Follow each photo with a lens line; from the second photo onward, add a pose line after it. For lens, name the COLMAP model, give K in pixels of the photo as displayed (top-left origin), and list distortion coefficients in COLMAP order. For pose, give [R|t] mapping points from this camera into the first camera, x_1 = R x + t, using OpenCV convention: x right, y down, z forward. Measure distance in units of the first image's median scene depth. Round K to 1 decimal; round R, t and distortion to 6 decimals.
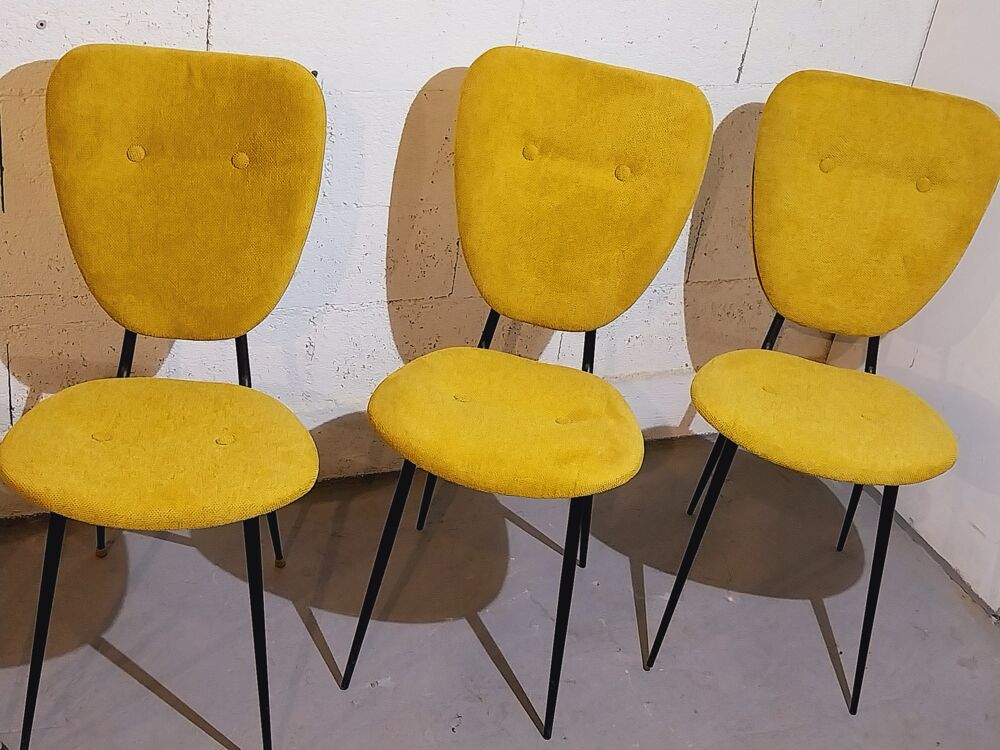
lens RADIAL K [[1435.3, 0, 495.8], [0, 1435.3, 392.0], [0, 0, 1]] dist [0.254326, -0.861168]
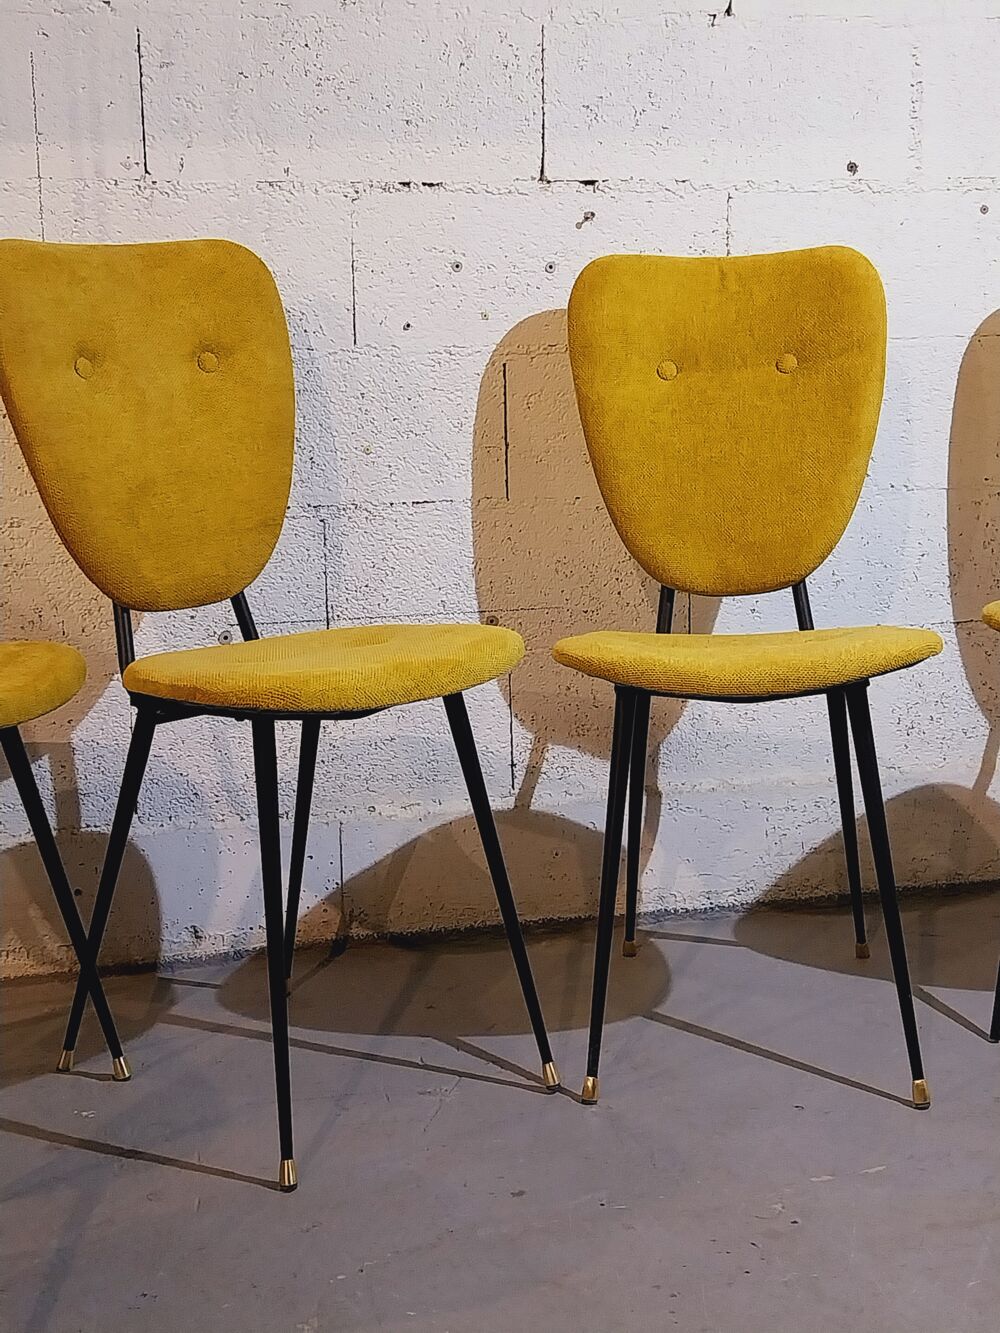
lens RADIAL K [[1914.1, 0, 505.2], [0, 1914.1, 660.4], [0, 0, 1]] dist [0.167159, -0.541551]
pose [[0.975659, -0.131283, -0.175657, -0.148436], [0.054492, 0.921019, -0.385688, 0.388194], [0.212417, 0.366728, 0.905753, 0.012746]]
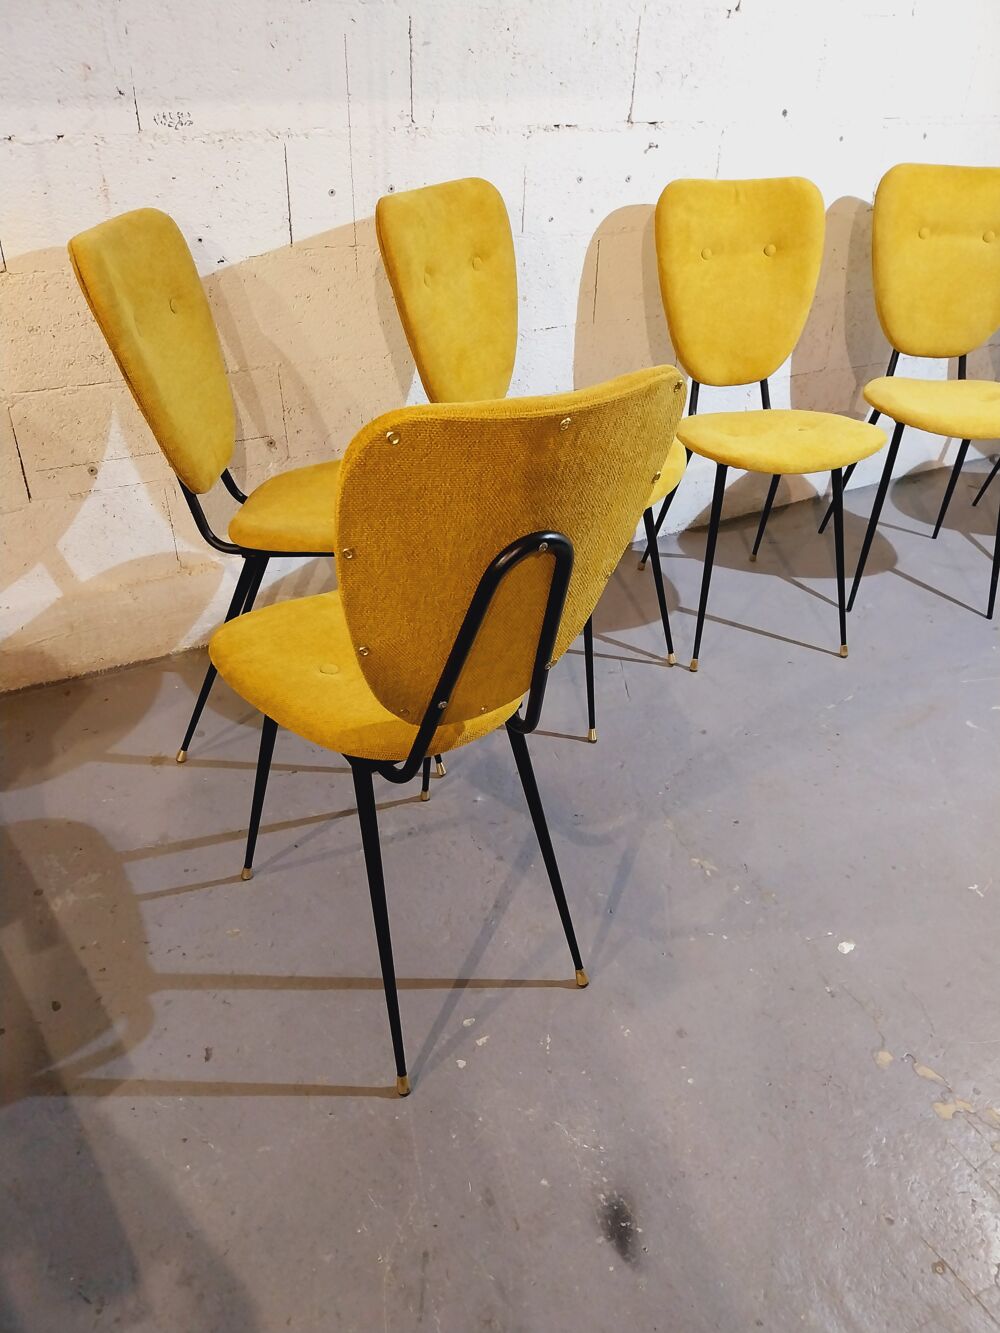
lens RADIAL K [[1007.9, 0, 500.0], [0, 1007.9, 666.5], [0, 0, 1]] dist [-0.003134, -0.005667]
pose [[0.986352, -0.160643, 0.036116, -0.510017], [0.159584, 0.986713, 0.030514, 0.171266], [-0.040538, -0.024334, 0.998882, -0.029856]]
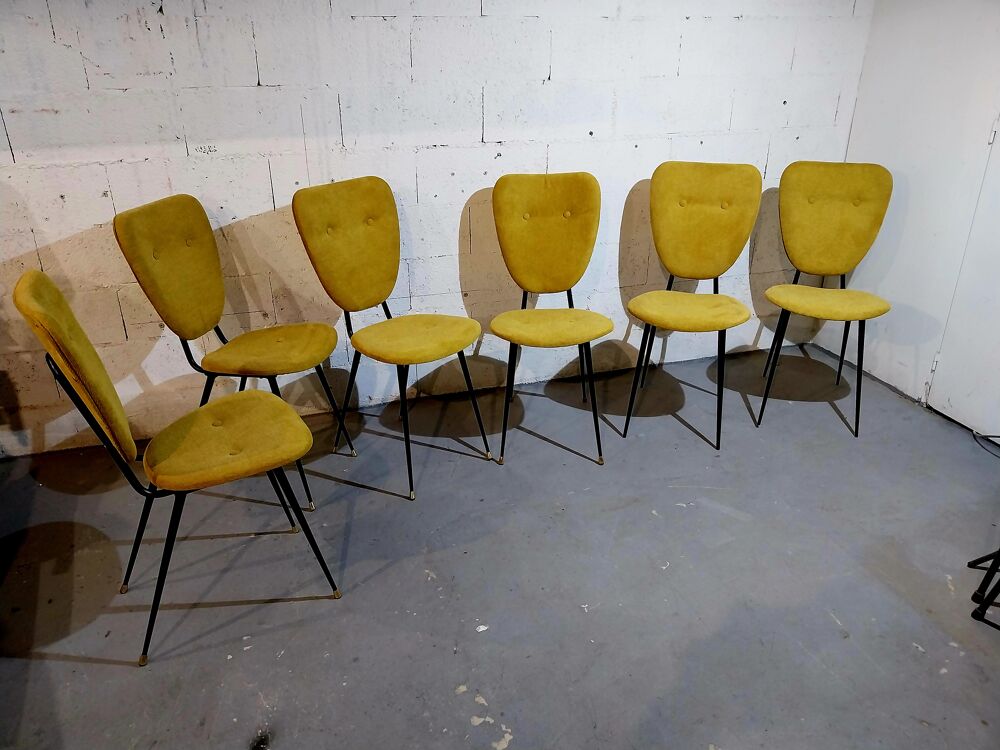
lens RADIAL K [[742.0, 0, 497.2], [0, 742.0, 375.9], [0, 0, 1]] dist [0.060089, -0.093182]
pose [[0.985610, -0.095425, -0.139524, -0.130687], [0.077145, 0.988373, -0.131023, 0.247997], [0.150404, 0.118374, 0.981512, -0.213160]]
